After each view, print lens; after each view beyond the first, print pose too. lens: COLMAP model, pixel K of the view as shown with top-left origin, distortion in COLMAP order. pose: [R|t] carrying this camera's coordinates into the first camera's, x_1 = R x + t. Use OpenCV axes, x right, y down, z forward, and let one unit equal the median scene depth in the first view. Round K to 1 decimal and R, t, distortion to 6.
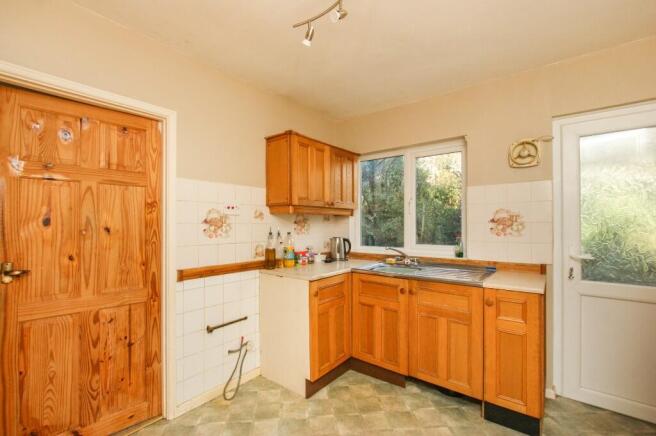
lens RADIAL K [[296.6, 0, 328.0], [0, 296.6, 218.0], [0, 0, 1]] dist [0.000071, -0.000052]
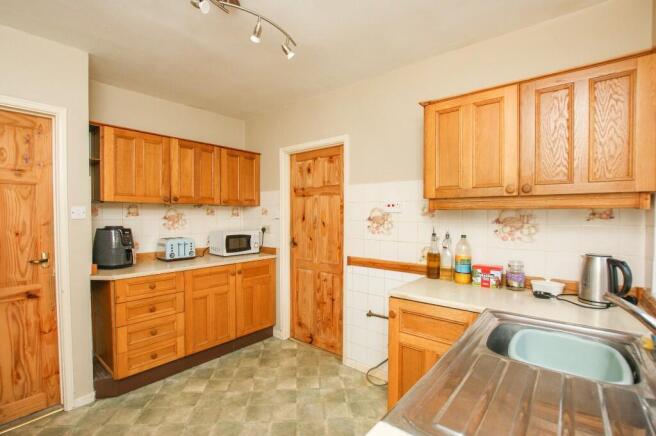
lens RADIAL K [[296.6, 0, 328.0], [0, 296.6, 218.0], [0, 0, 1]] dist [0.000071, -0.000052]
pose [[0.011241, 0.008870, -0.999897, 0.700394], [0.012048, 0.999887, 0.009005, -0.004252], [0.999864, -0.012148, 0.011133, 0.798561]]
